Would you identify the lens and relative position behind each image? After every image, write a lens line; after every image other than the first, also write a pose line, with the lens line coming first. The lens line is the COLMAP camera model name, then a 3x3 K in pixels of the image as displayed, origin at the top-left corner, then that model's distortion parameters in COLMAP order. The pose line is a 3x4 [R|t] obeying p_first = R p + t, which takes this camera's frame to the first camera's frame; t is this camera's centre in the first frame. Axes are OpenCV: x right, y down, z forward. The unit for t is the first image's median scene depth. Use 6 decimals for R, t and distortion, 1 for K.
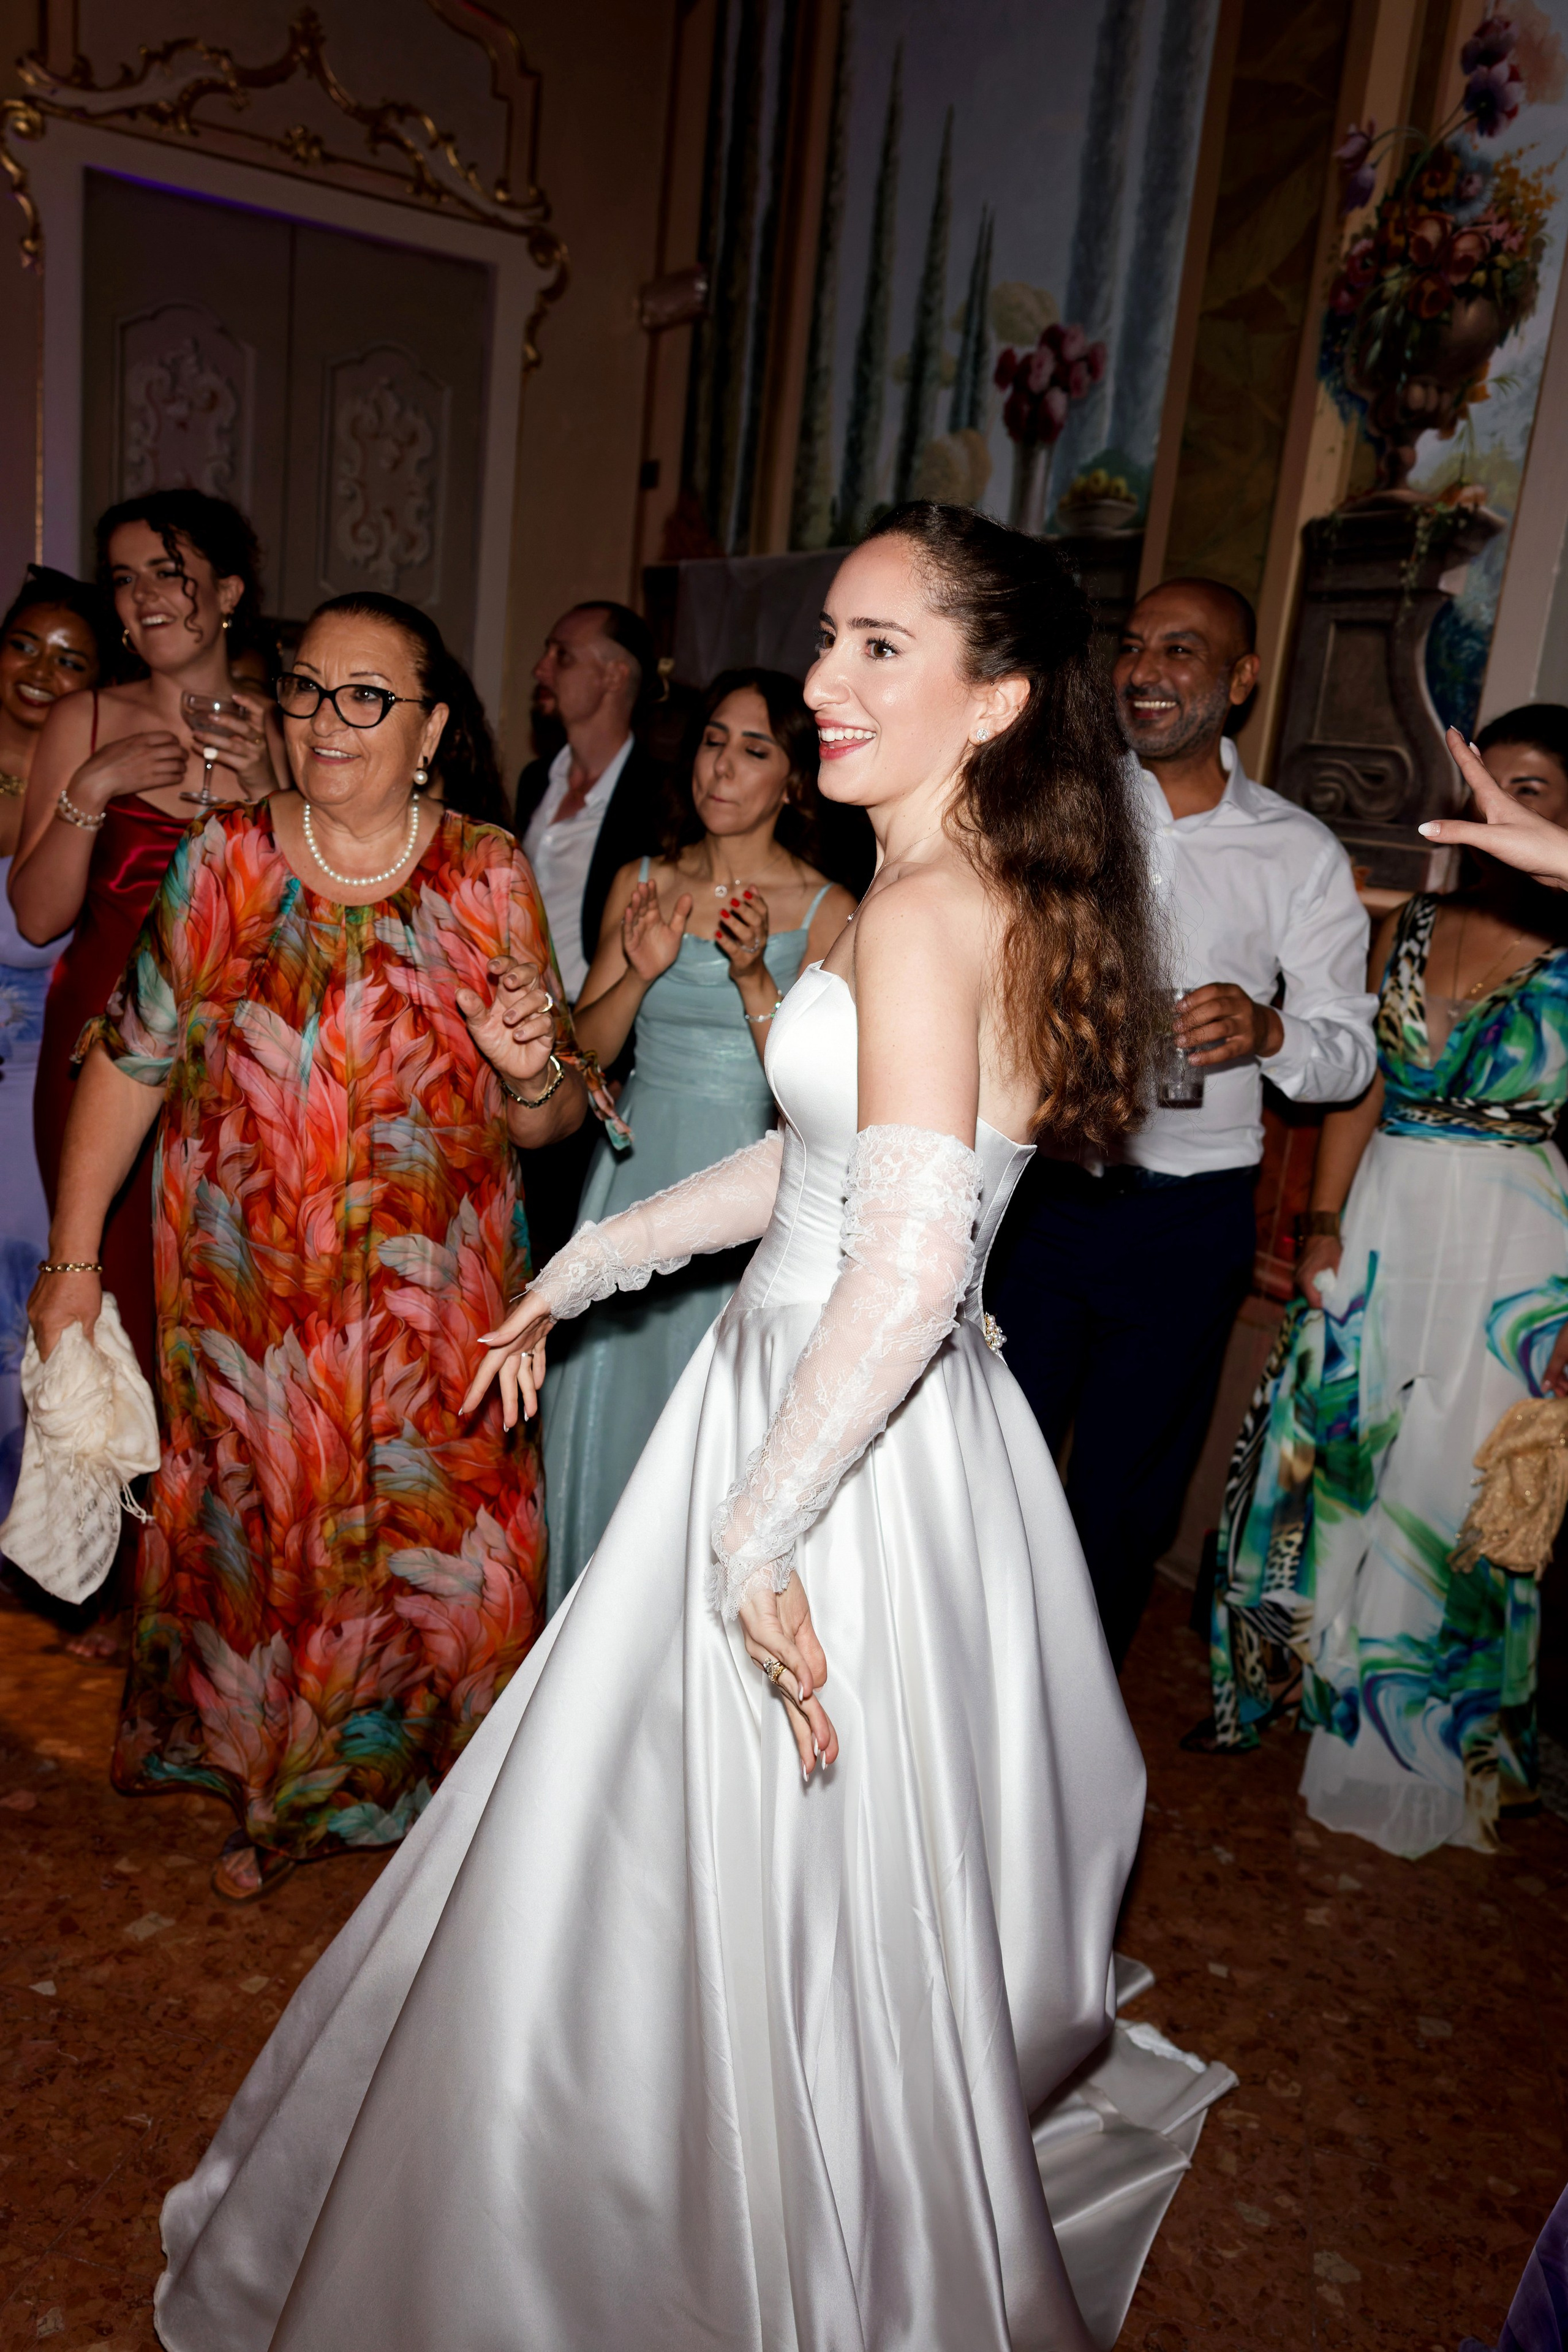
lens RADIAL K [[1808.0, 0, 781.0], [0, 1808.0, 1179.8], [0, 0, 1]] dist [0.016471, -0.000213]
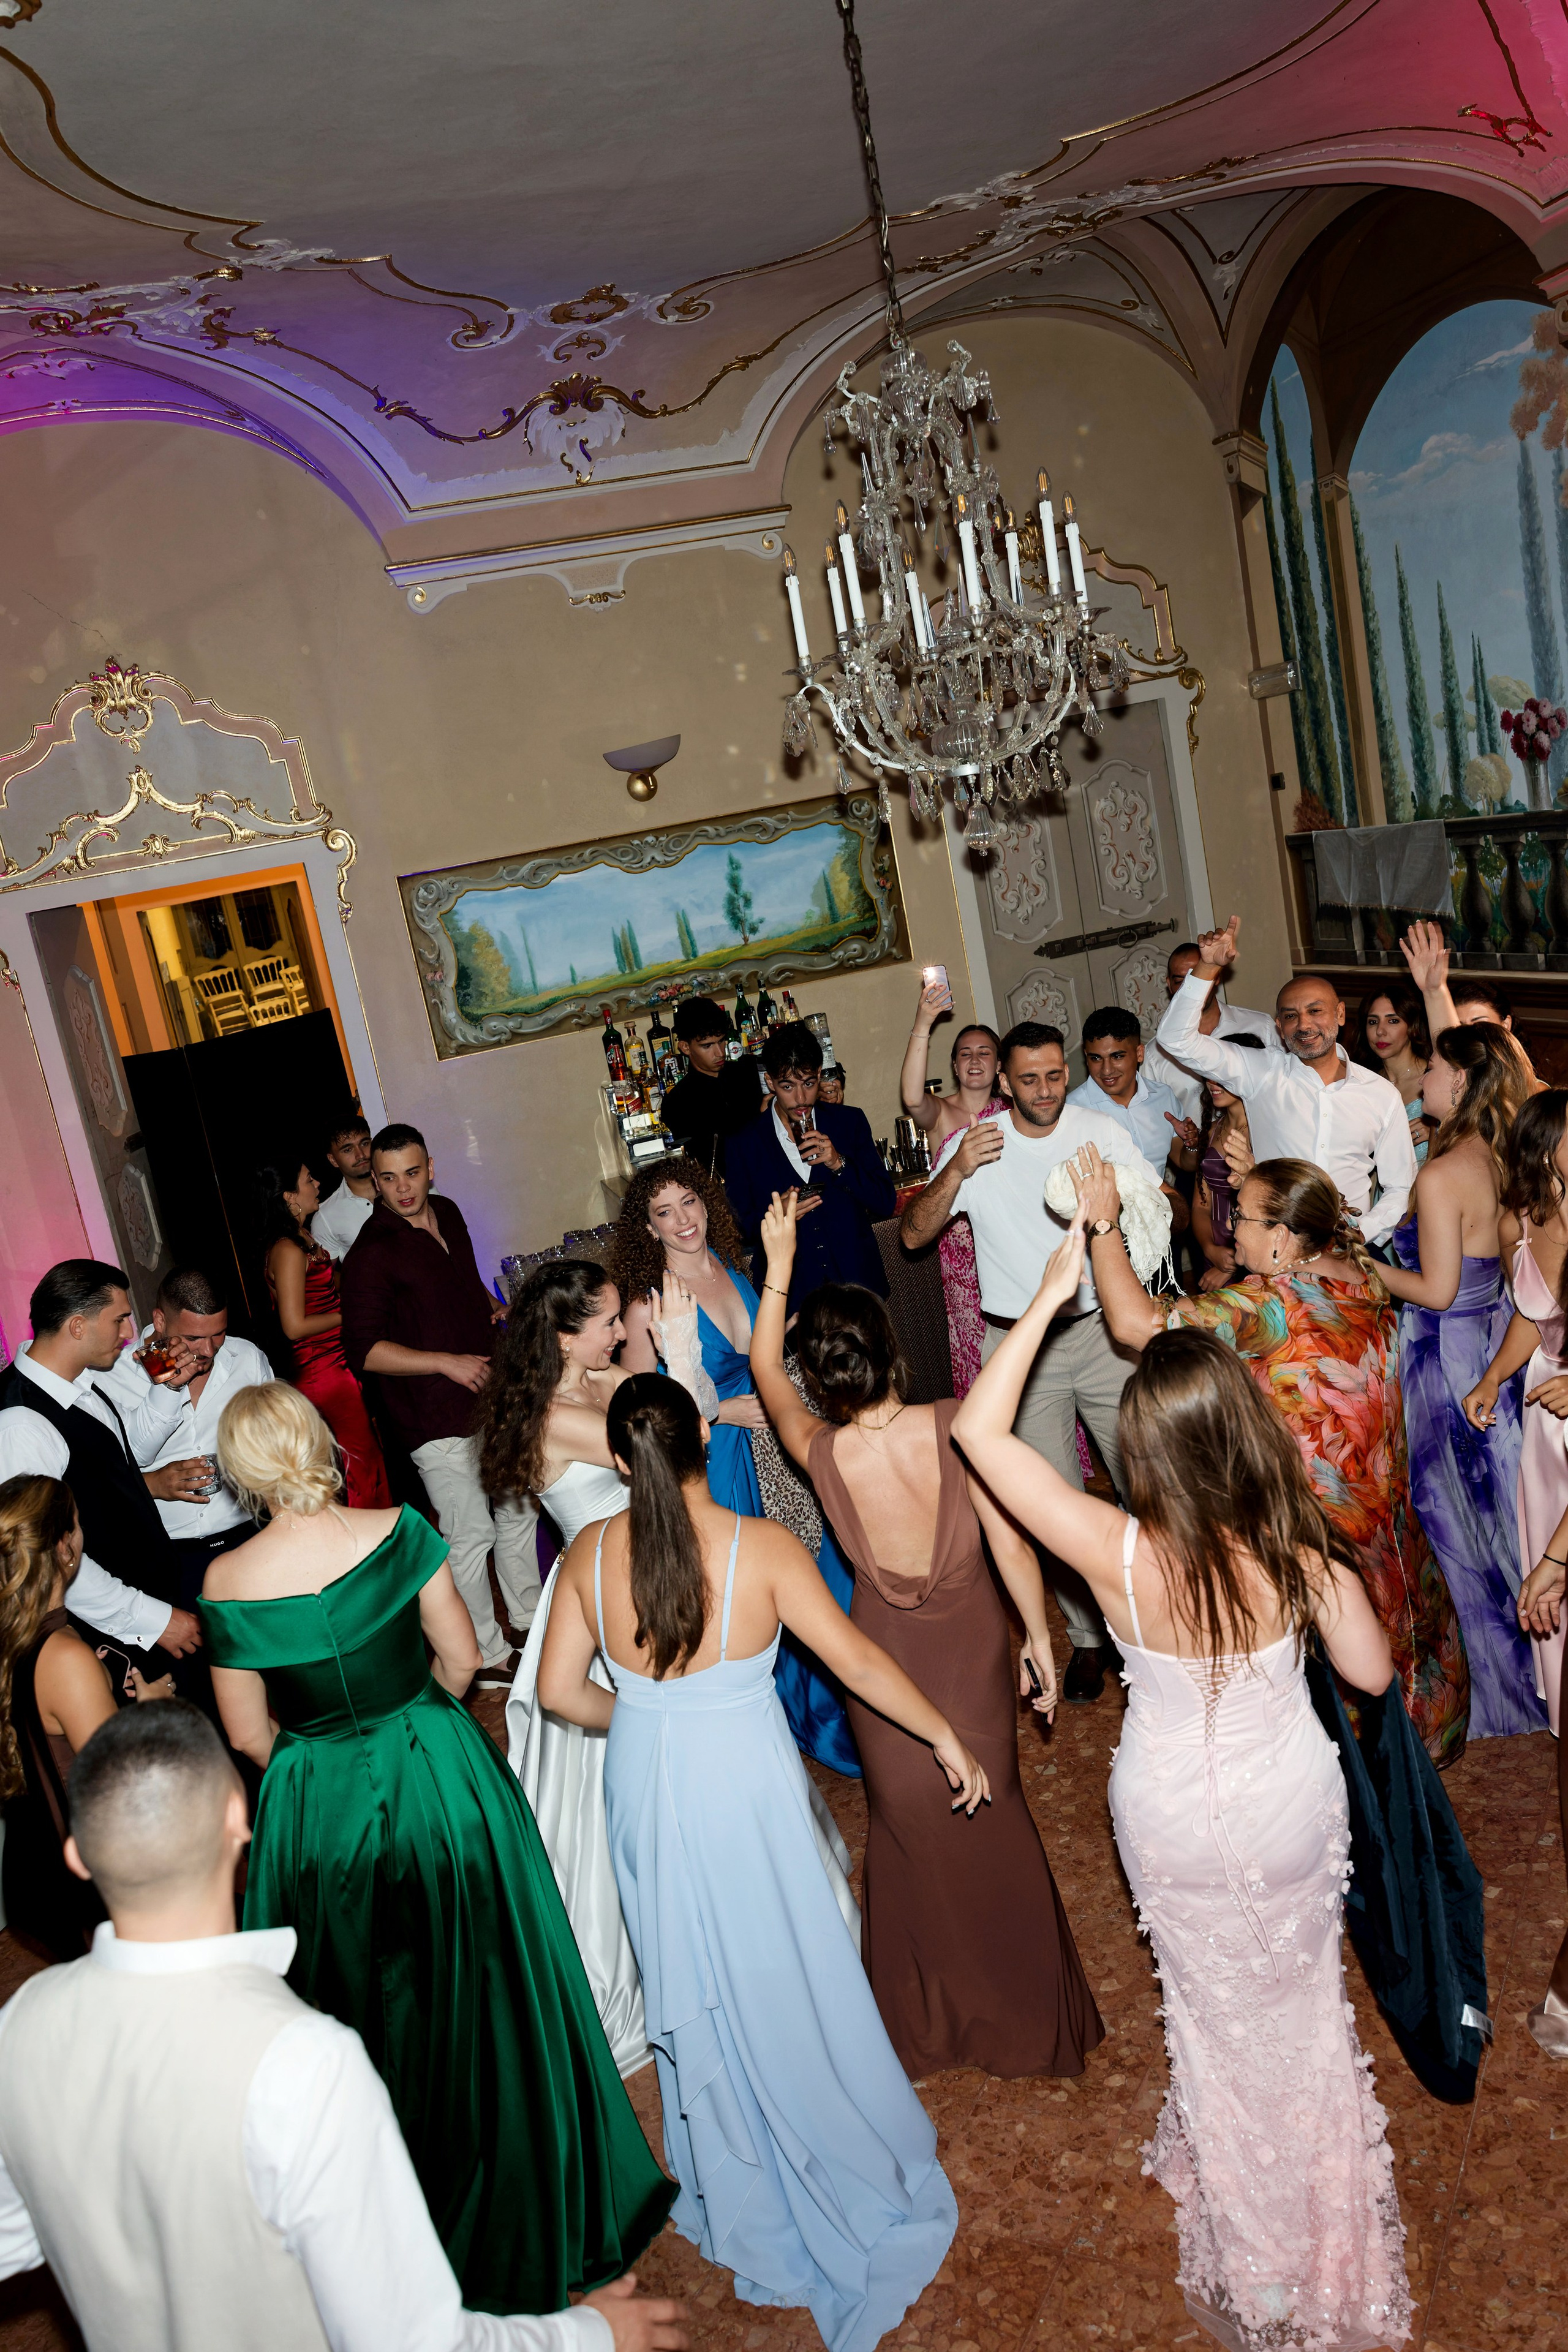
lens RADIAL K [[1808.0, 0, 789.5], [0, 1808.0, 1190.0], [0, 0, 1]] dist [0.016471, -0.000213]
pose [[0.926809, -0.221727, -0.303088, -0.075267], [0.214320, 0.975044, -0.057938, -0.038586], [0.308370, -0.011260, 0.951200, -0.756373]]
